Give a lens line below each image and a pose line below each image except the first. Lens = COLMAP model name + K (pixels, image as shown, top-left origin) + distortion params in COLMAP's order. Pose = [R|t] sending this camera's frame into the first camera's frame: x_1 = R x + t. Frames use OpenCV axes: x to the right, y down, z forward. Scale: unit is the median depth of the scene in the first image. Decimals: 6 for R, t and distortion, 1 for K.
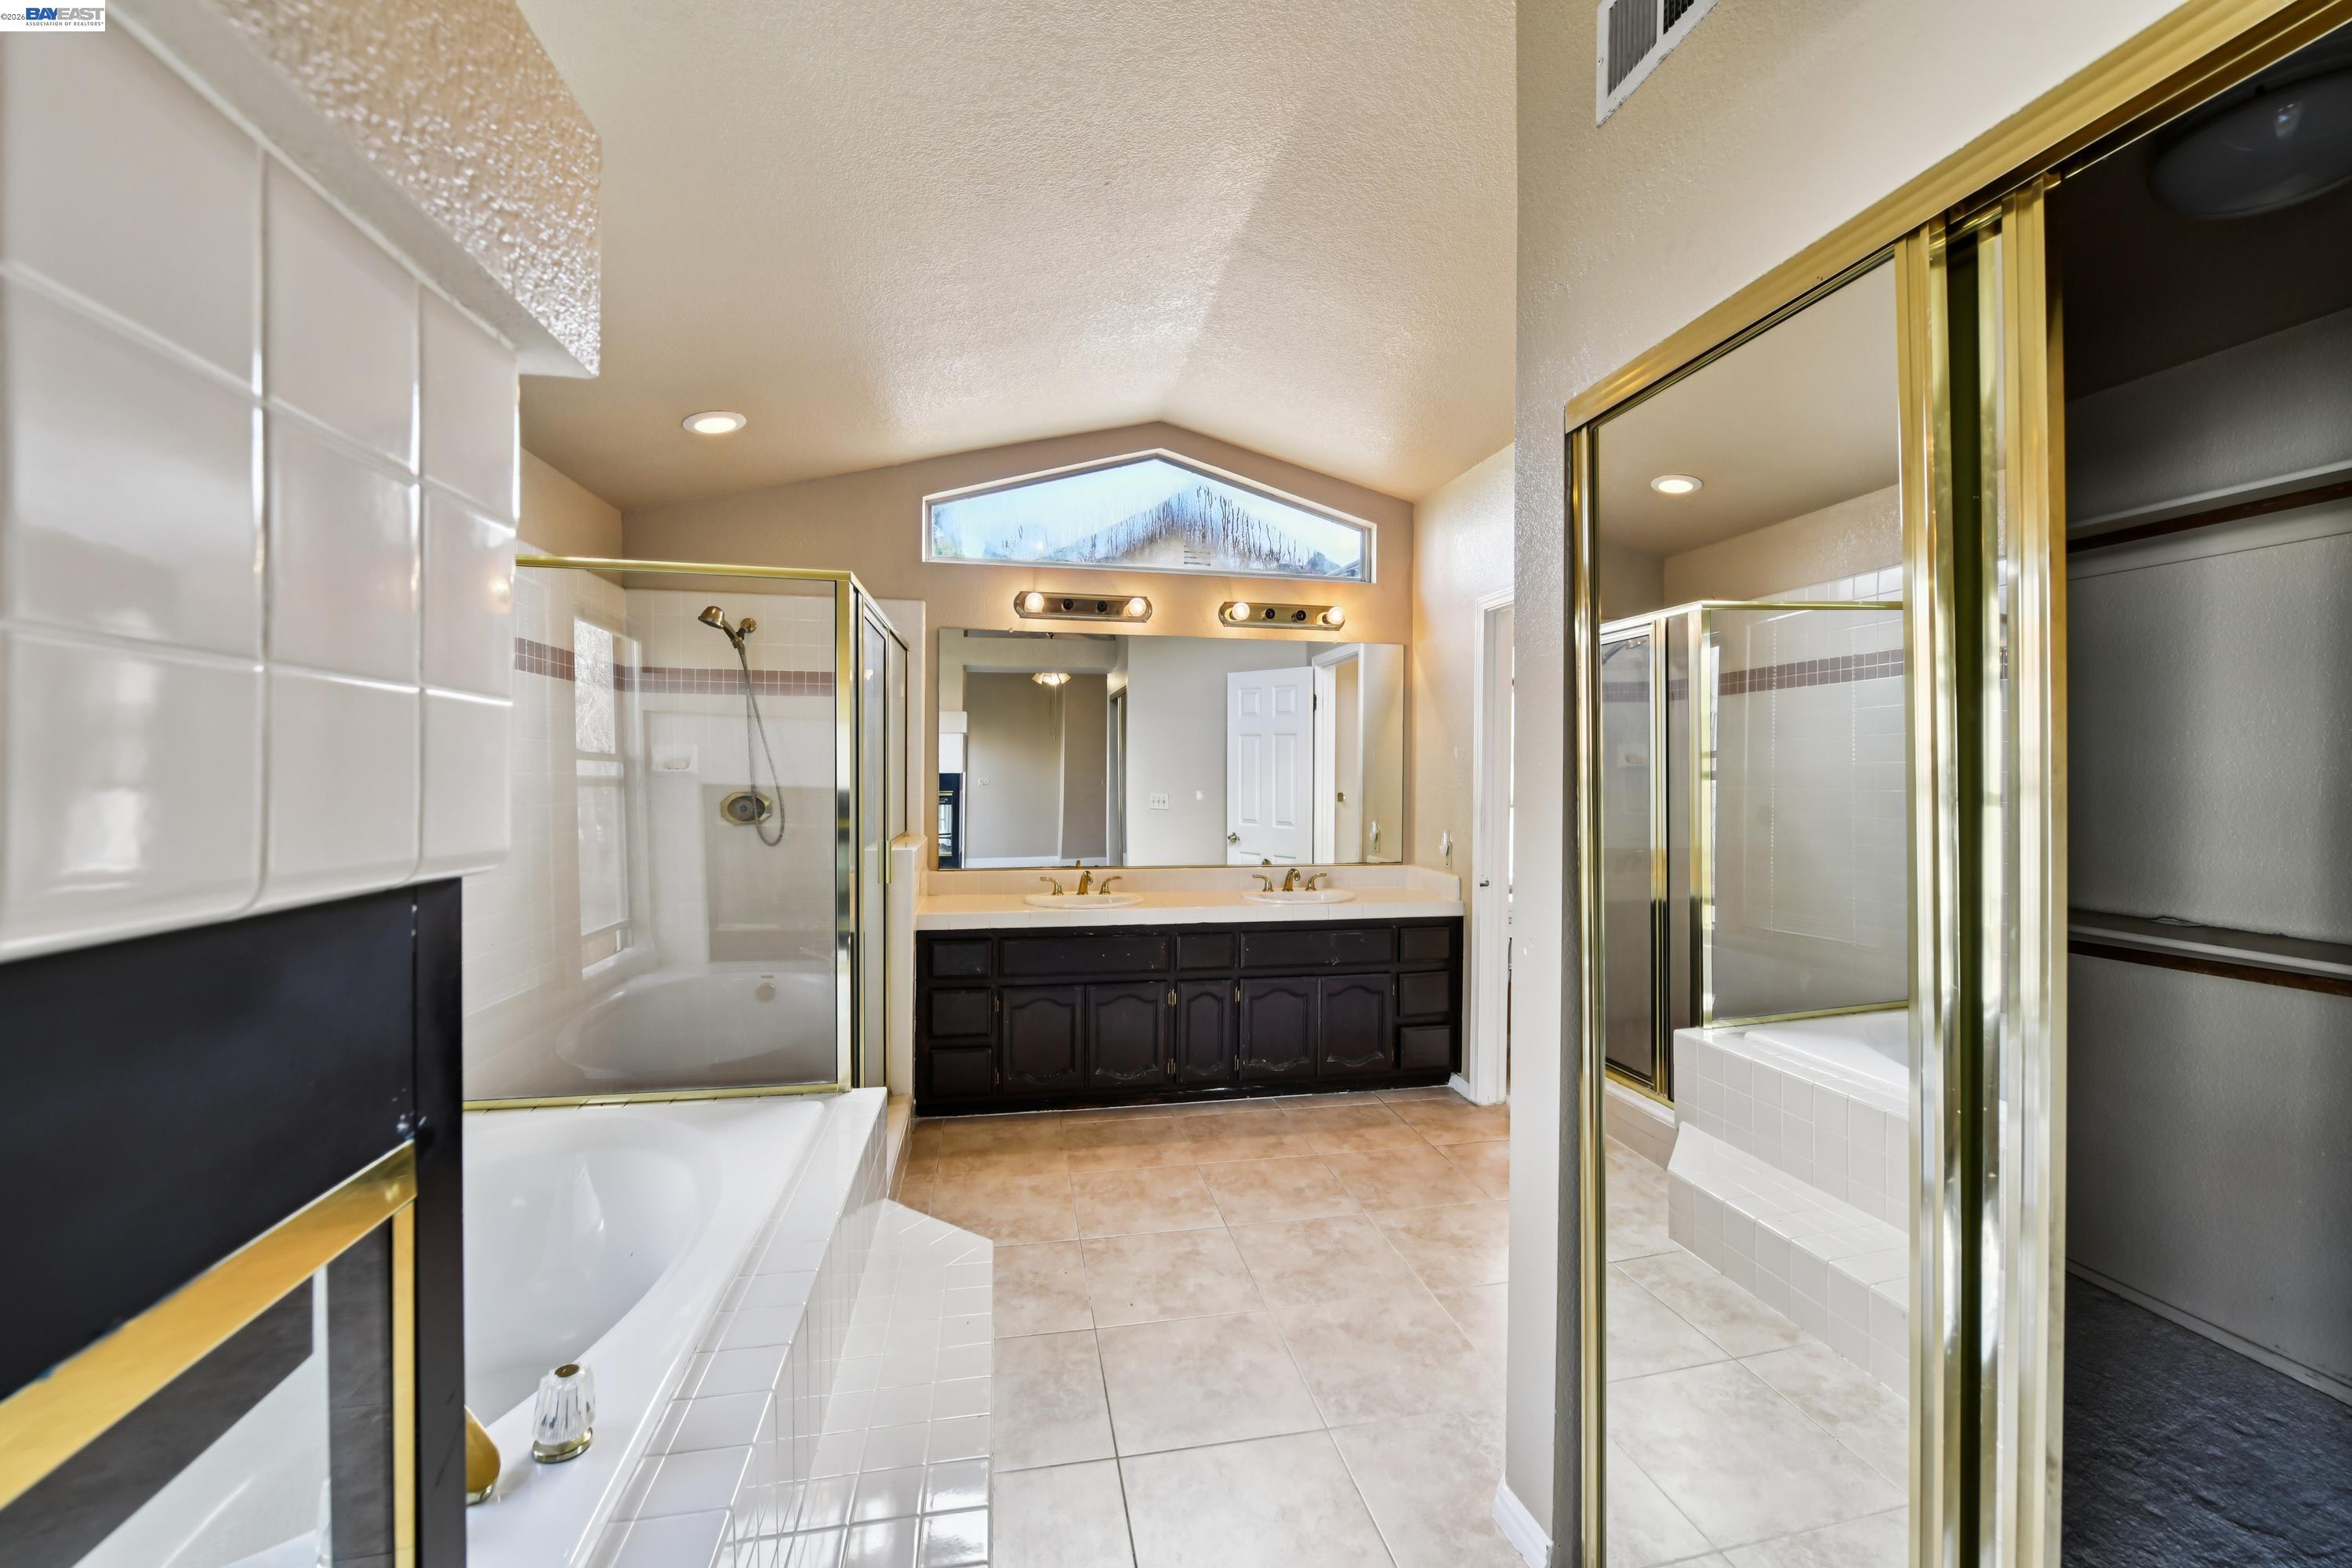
lens RADIAL K [[937.8, 0, 1185.3], [0, 937.8, 778.7], [0, 0, 1]] dist [-0.009598, -0.000692]
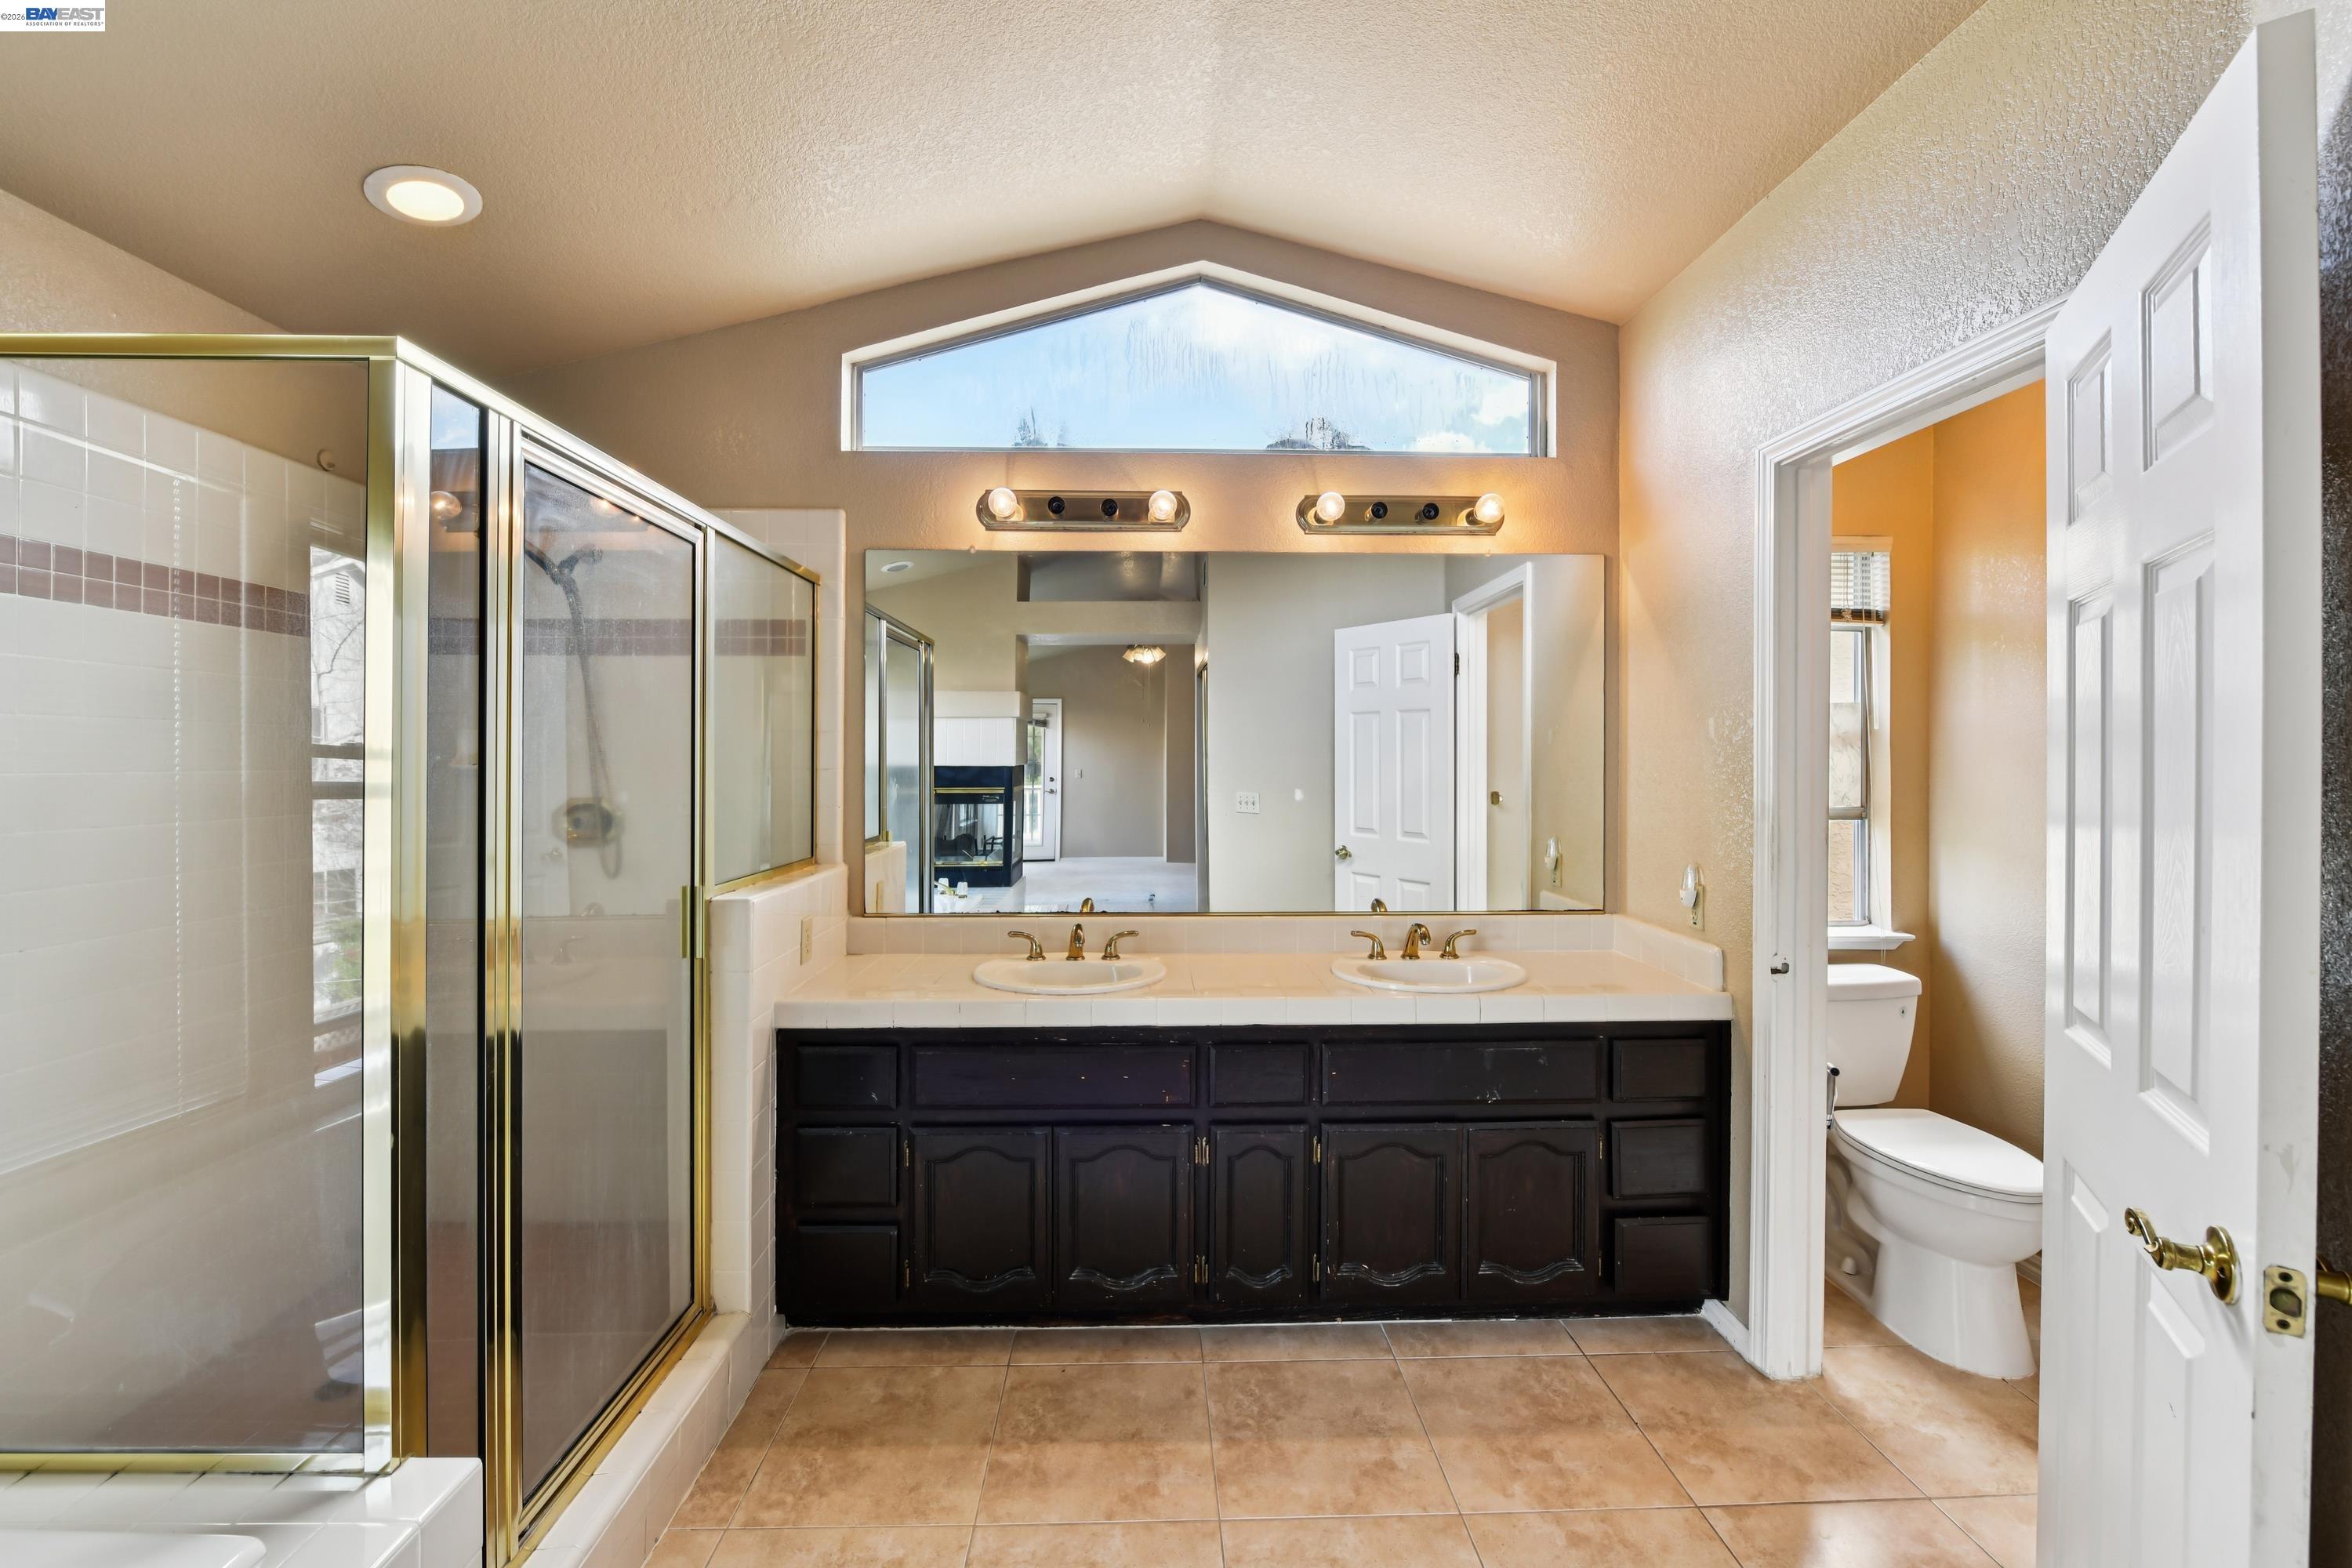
lens RADIAL K [[937.8, 0, 1163.3], [0, 937.8, 767.3], [0, 0, 1]] dist [-0.009598, -0.000692]
pose [[0.985475, -0.005248, -0.169738, 0.058611], [0.005002, 0.999986, -0.001874, -0.004926], [0.169745, 0.000998, 0.985487, 0.395358]]
